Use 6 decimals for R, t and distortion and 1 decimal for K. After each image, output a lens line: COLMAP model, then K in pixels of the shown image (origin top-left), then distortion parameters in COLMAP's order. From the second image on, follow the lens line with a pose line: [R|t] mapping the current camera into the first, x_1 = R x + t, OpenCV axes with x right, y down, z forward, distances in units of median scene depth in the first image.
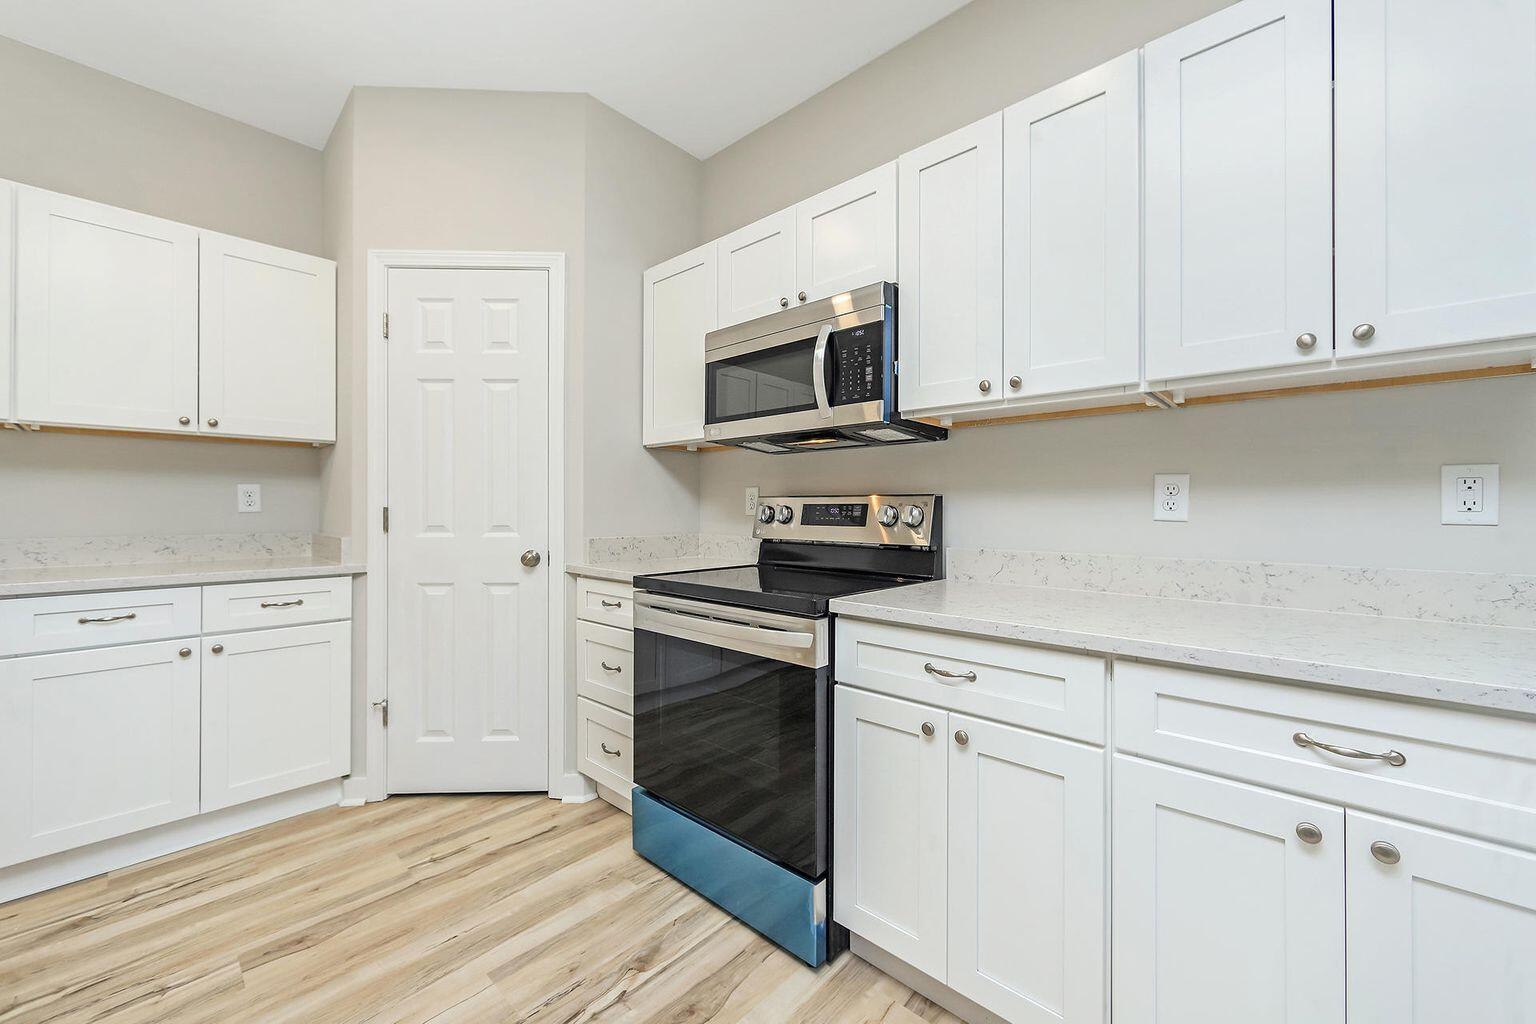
lens RADIAL K [[574.4, 0, 780.0], [0, 574.4, 509.2], [0, 0, 1]] dist [-0.000502, 0.000002]
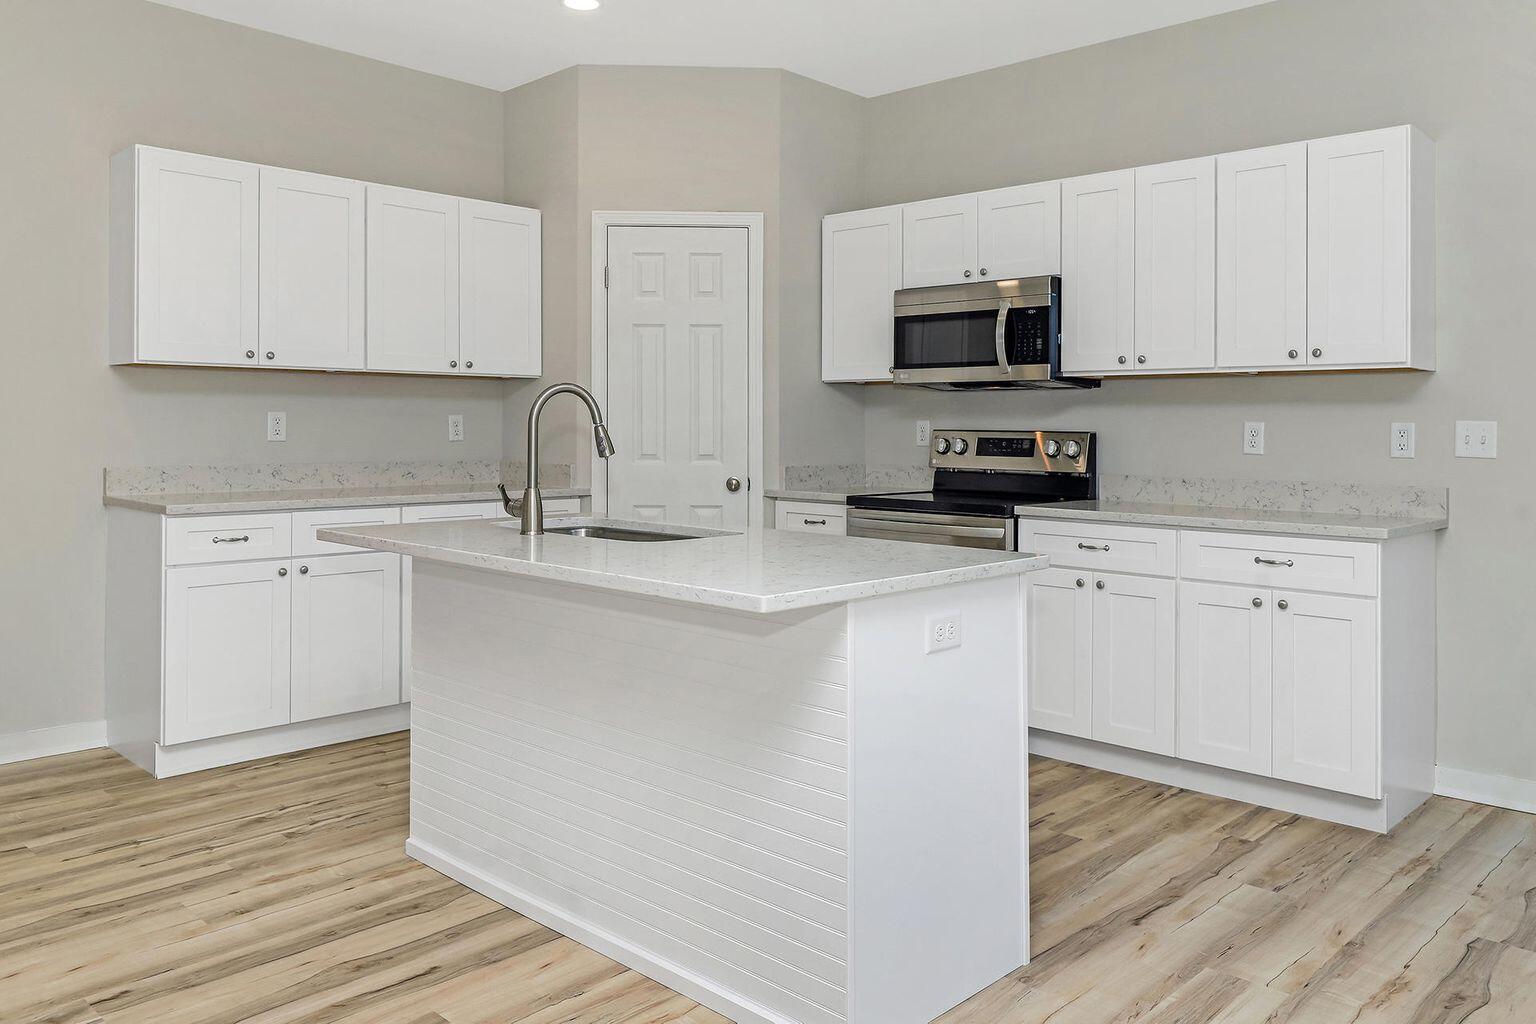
lens RADIAL K [[1147.7, 0, 795.9], [0, 1147.7, 408.1], [0, 0, 1]] dist [0.003774, -0.000020]
pose [[0.999823, 0.005433, -0.018015, -0.314330], [-0.005693, 0.999881, -0.014367, -0.036546], [0.017935, 0.014467, 0.999734, -1.457011]]
